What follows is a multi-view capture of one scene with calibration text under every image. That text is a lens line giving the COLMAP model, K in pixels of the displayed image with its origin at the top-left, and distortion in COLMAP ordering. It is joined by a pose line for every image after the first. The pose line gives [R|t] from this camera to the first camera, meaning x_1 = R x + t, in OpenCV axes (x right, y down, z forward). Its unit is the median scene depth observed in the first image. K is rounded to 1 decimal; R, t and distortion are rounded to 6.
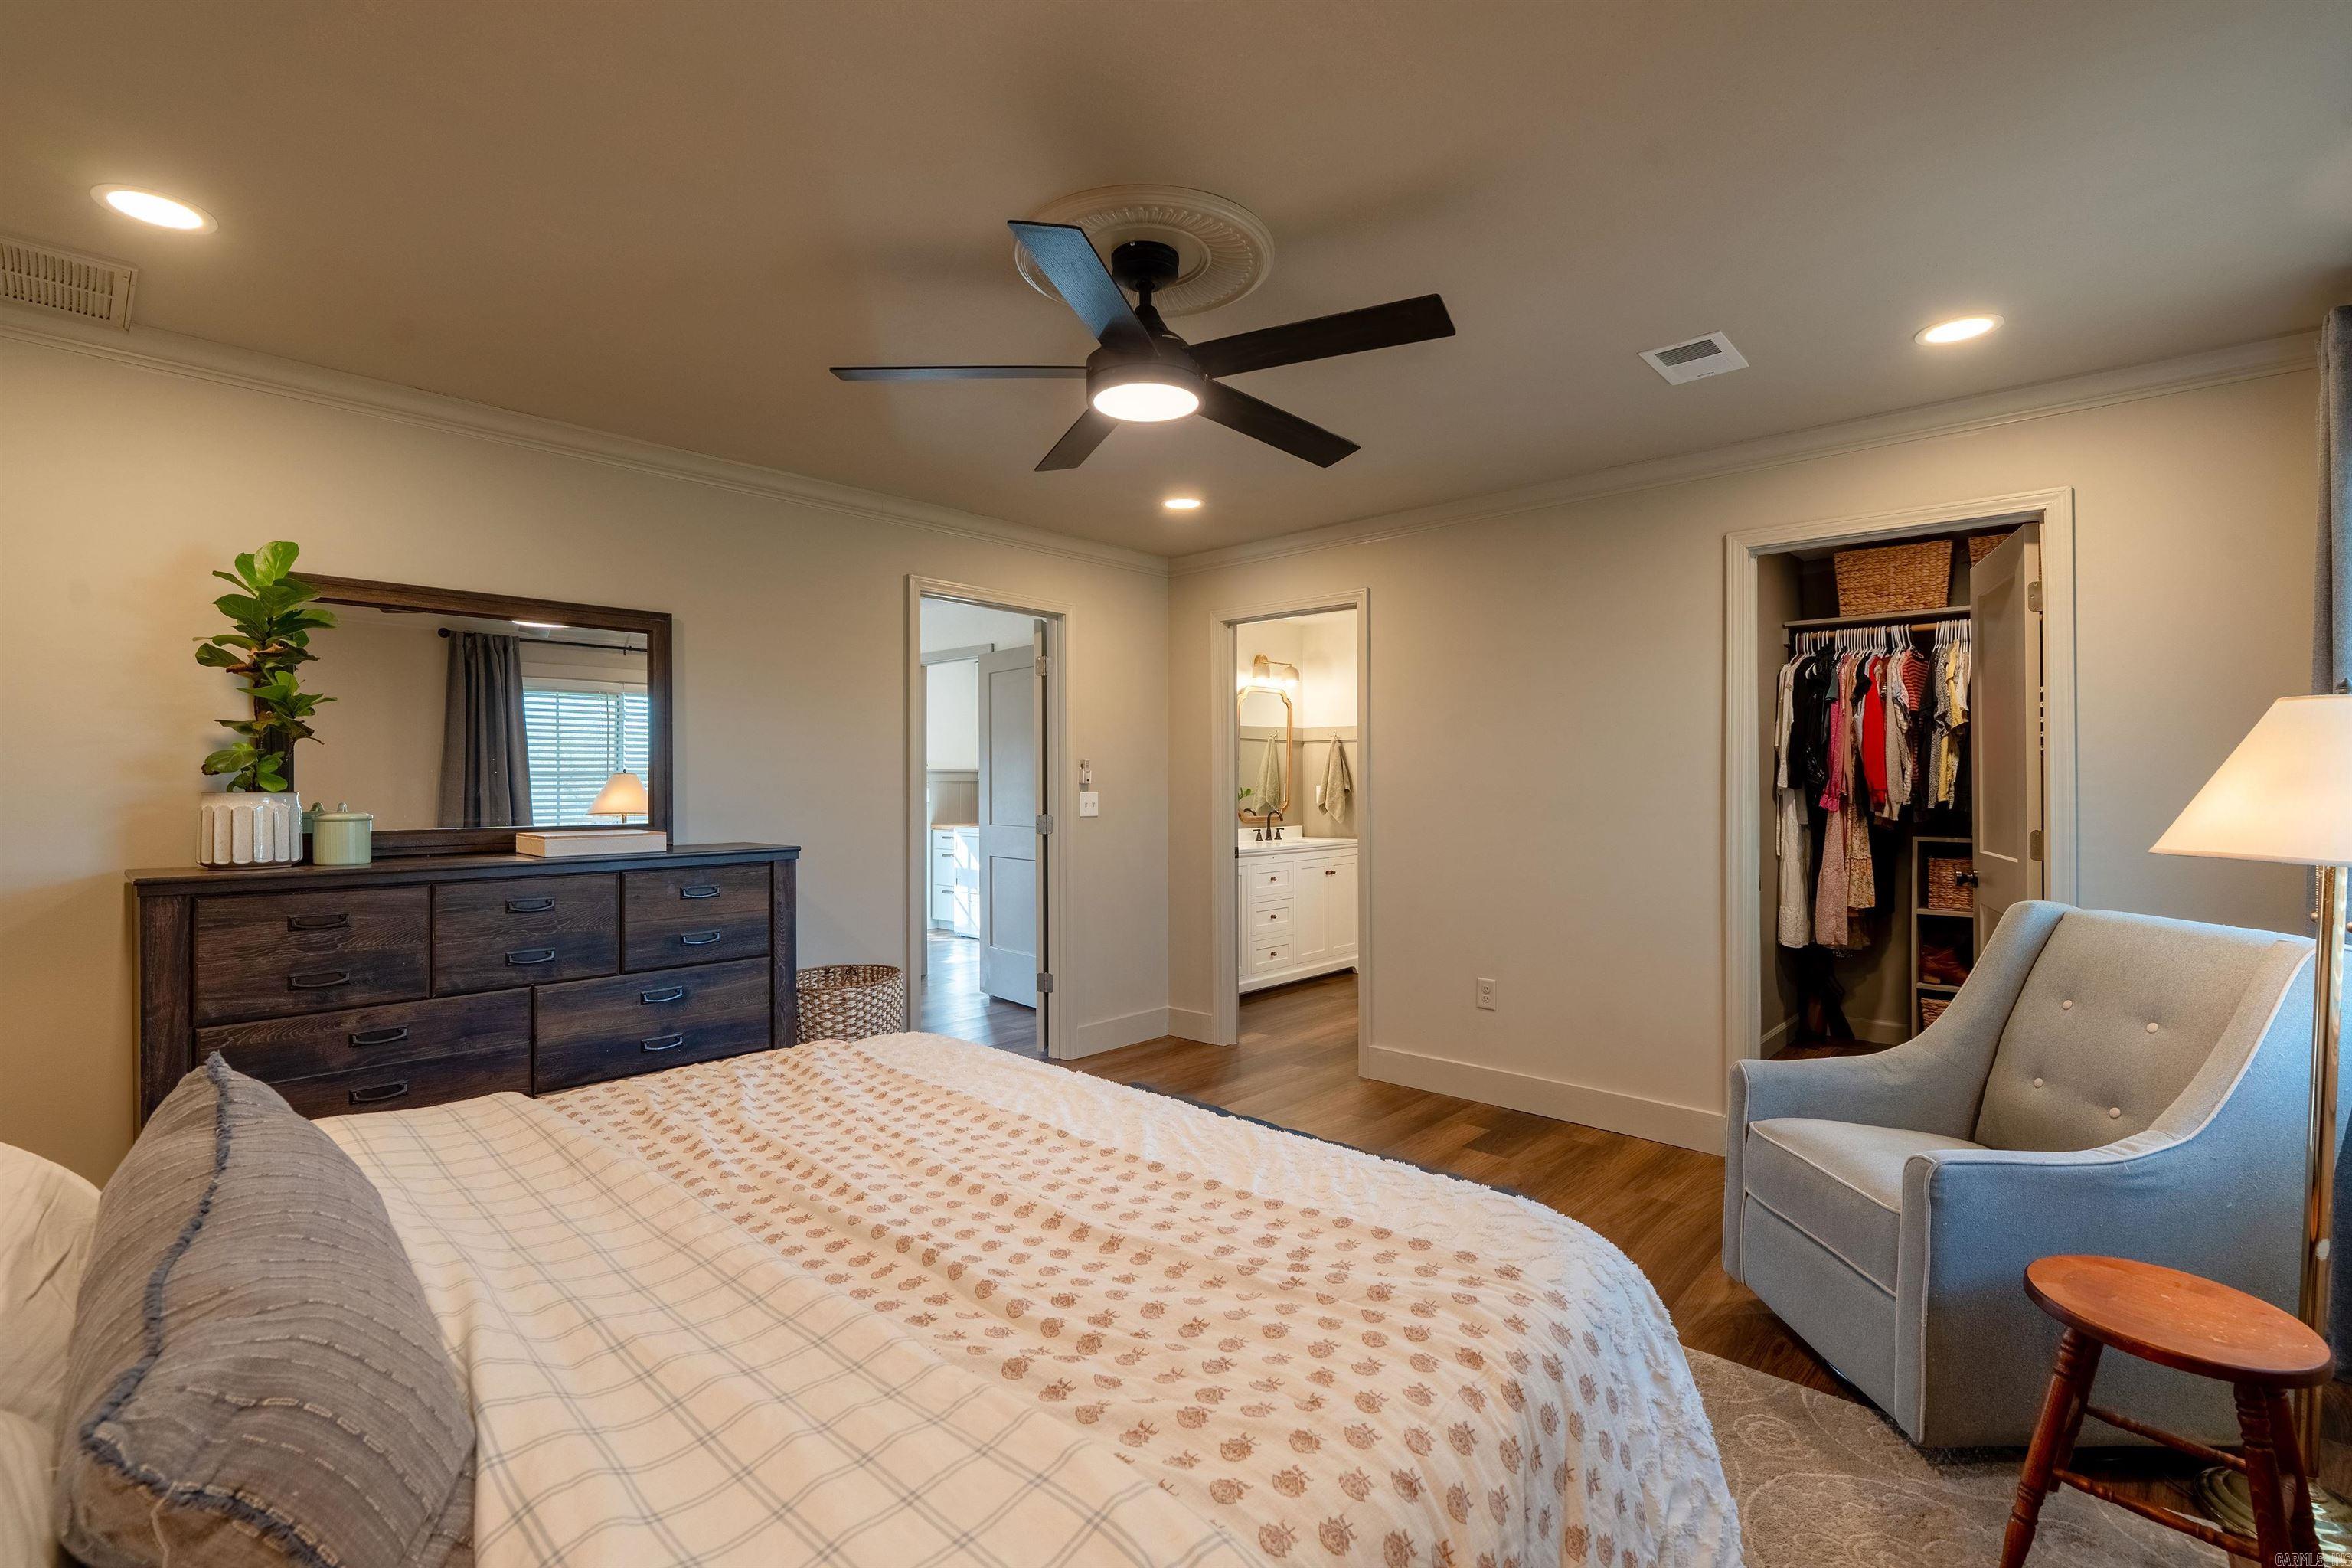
lens RADIAL K [[1051.0, 0, 1184.4], [0, 1051.0, 781.1], [0, 0, 1]] dist [-0.006206, 0.002430]
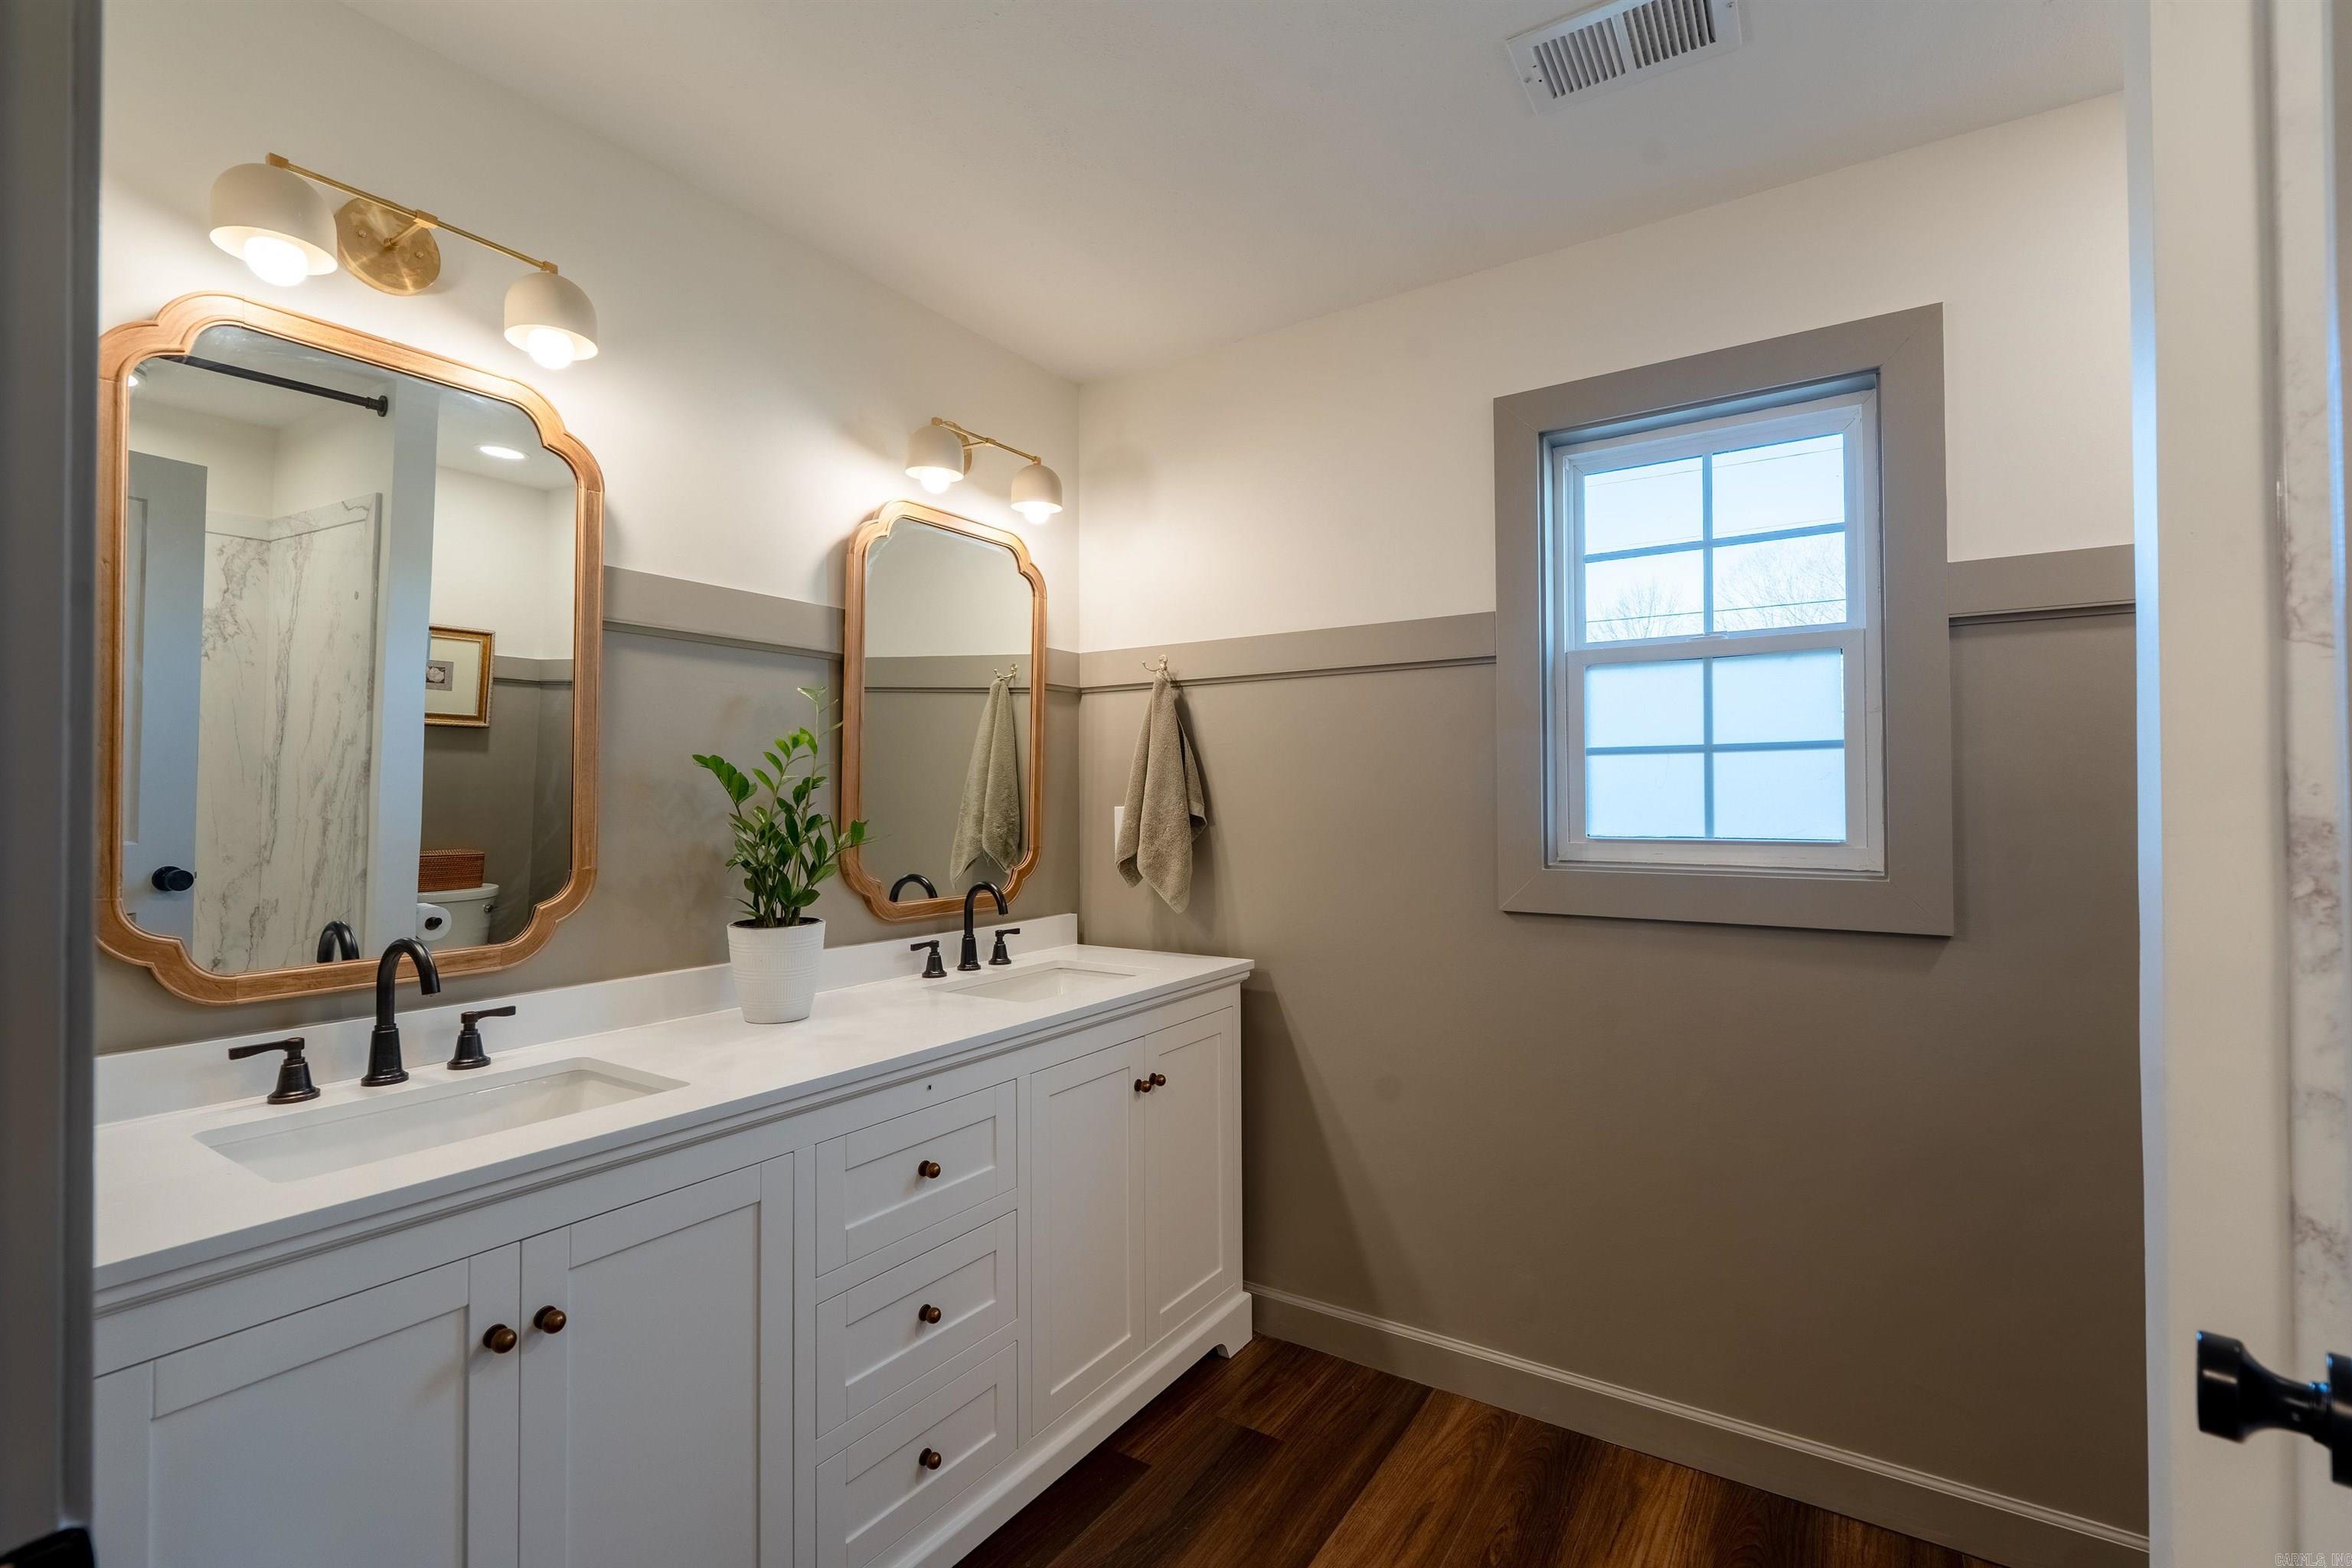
lens RADIAL K [[1051.0, 0, 1172.8], [0, 1051.0, 782.4], [0, 0, 1]] dist [-0.006206, 0.002430]
pose [[0.986989, 0.002901, 0.160762, 0.088224], [-0.000228, 0.999861, -0.016644, 0.002009], [-0.160788, 0.016391, 0.986853, 0.641522]]
